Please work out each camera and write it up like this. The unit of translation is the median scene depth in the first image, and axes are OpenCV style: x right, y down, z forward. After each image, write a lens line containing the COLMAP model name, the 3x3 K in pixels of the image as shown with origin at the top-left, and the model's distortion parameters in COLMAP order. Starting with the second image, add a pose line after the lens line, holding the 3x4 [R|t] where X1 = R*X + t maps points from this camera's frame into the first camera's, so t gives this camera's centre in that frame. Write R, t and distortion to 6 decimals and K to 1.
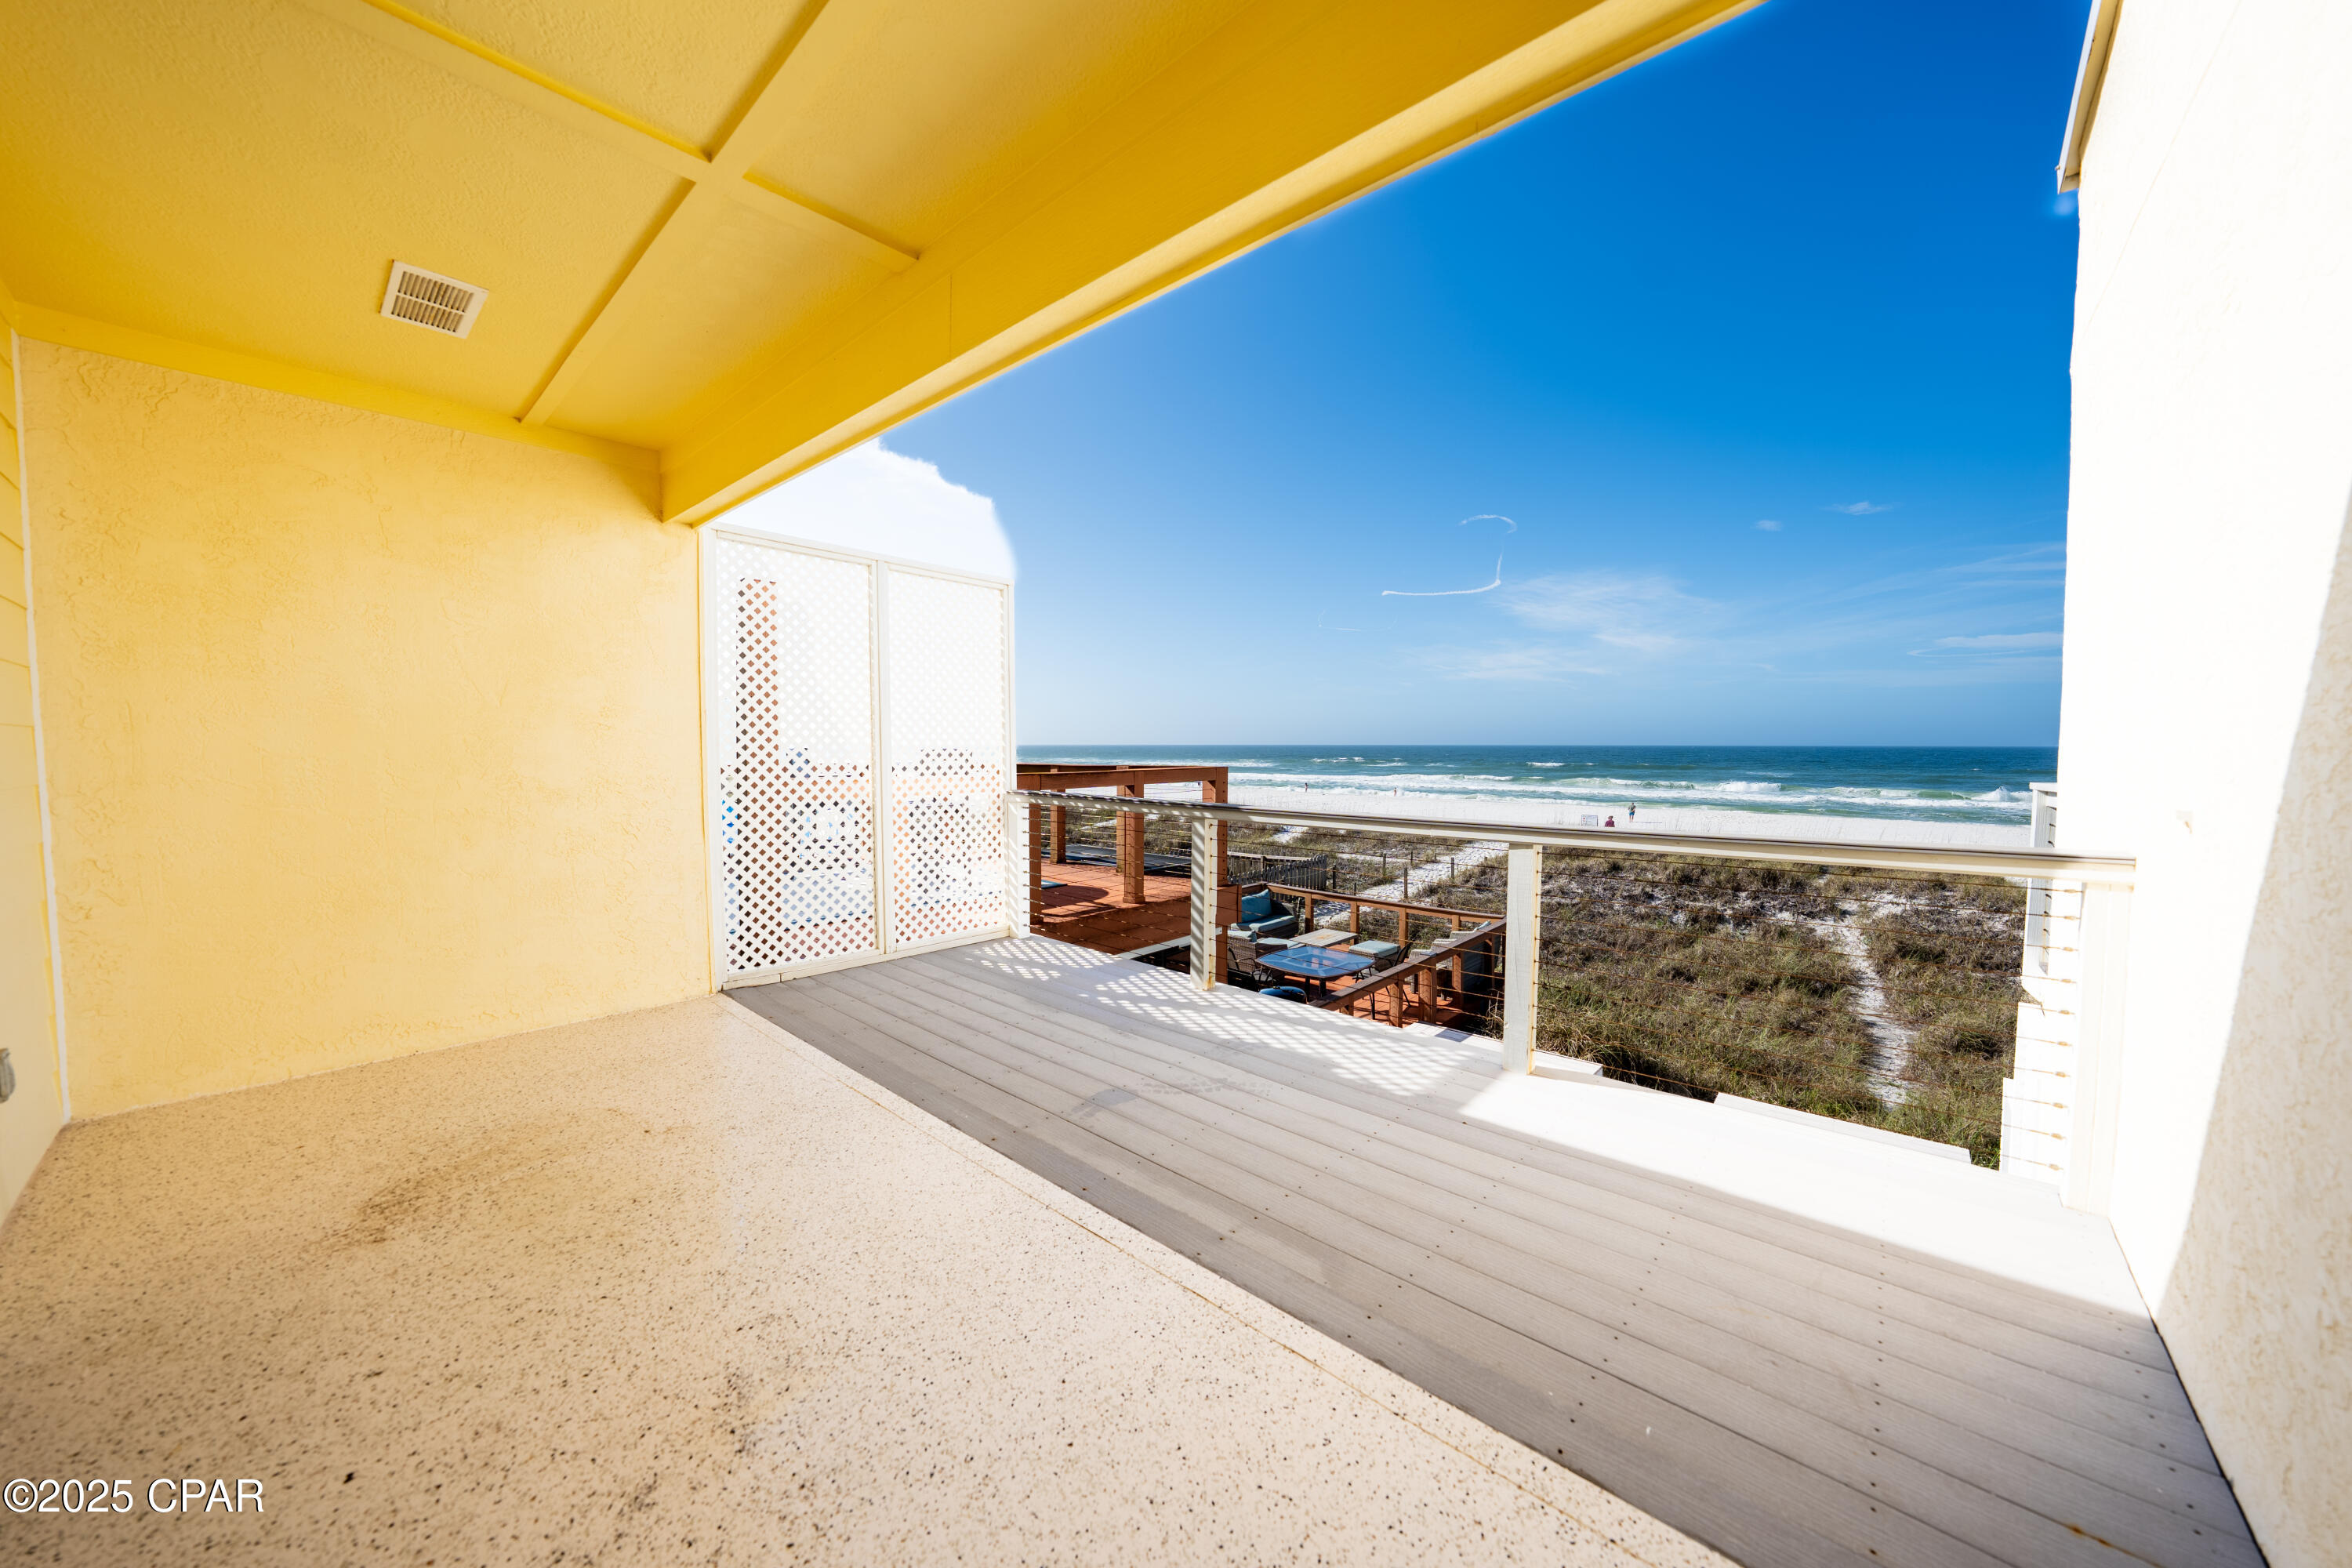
lens RADIAL K [[815.8, 0, 1180.0], [0, 815.8, 779.8], [0, 0, 1]] dist [-0.028493, 0.007015]
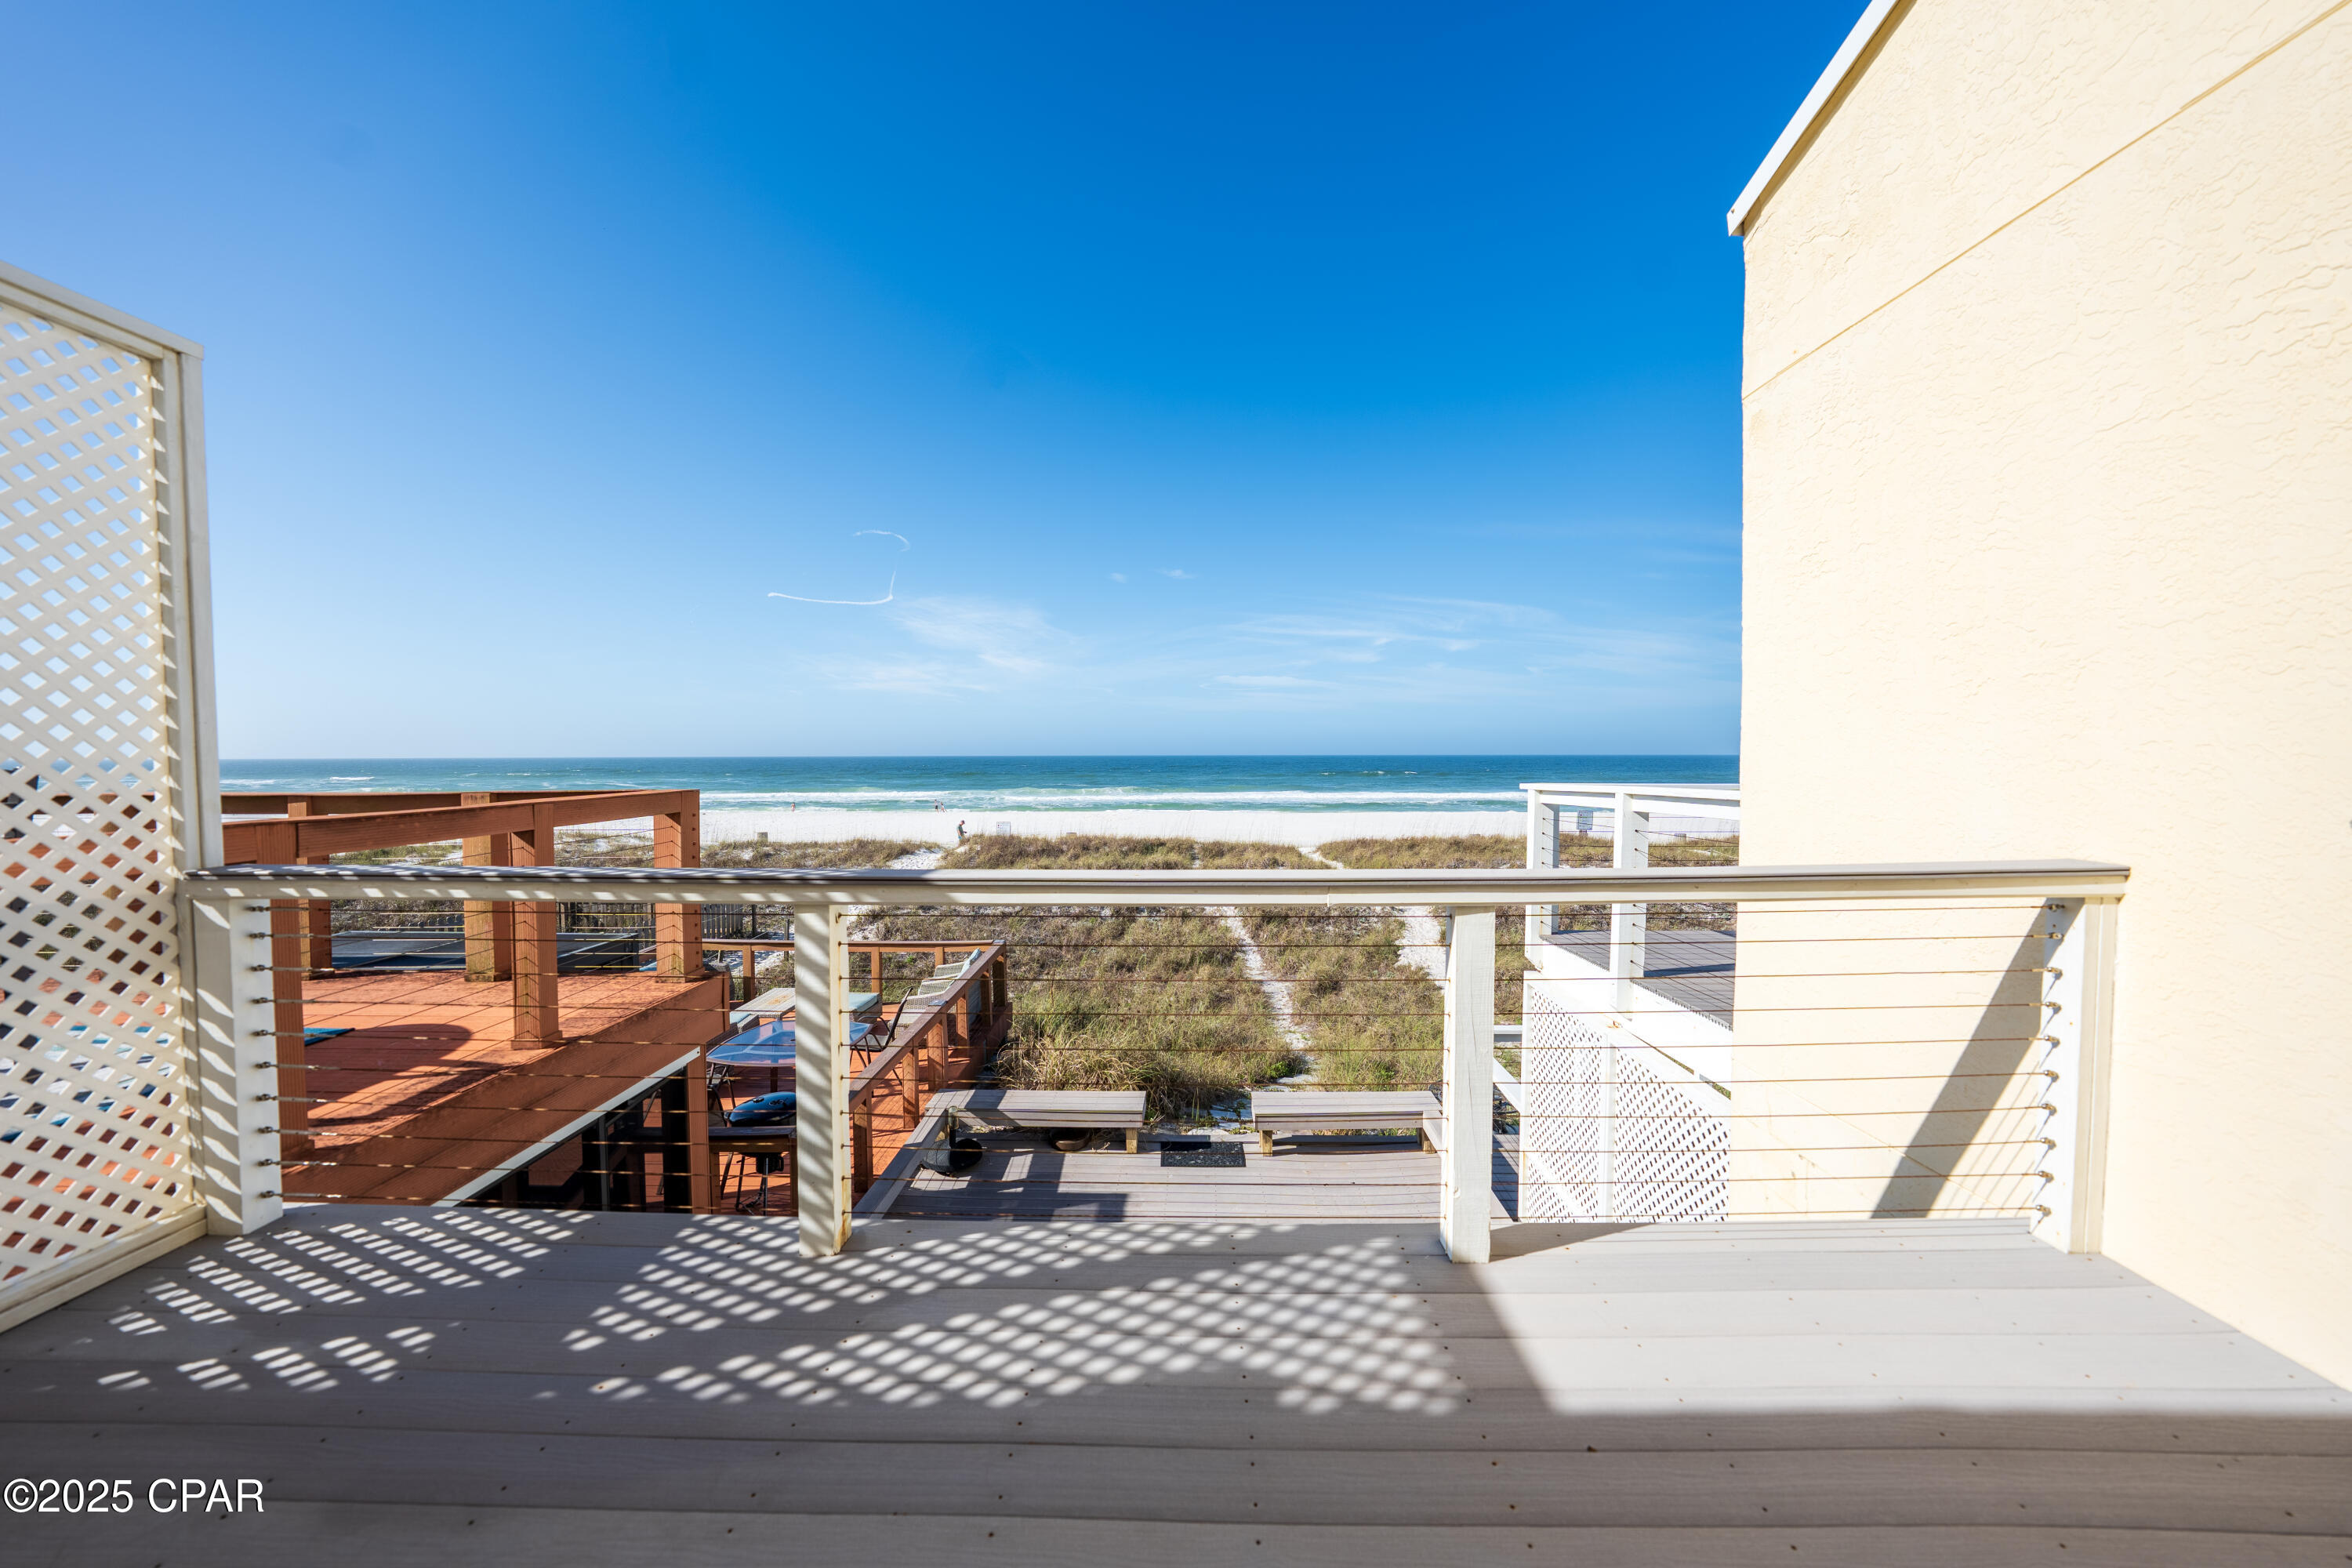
lens RADIAL K [[815.8, 0, 1180.0], [0, 815.8, 779.8], [0, 0, 1]] dist [-0.028493, 0.007015]
pose [[0.755389, -0.022454, 0.654891, -0.121363], [0.031443, 0.999504, -0.001999, -0.017504], [-0.654521, 0.022102, 0.755720, 0.473916]]
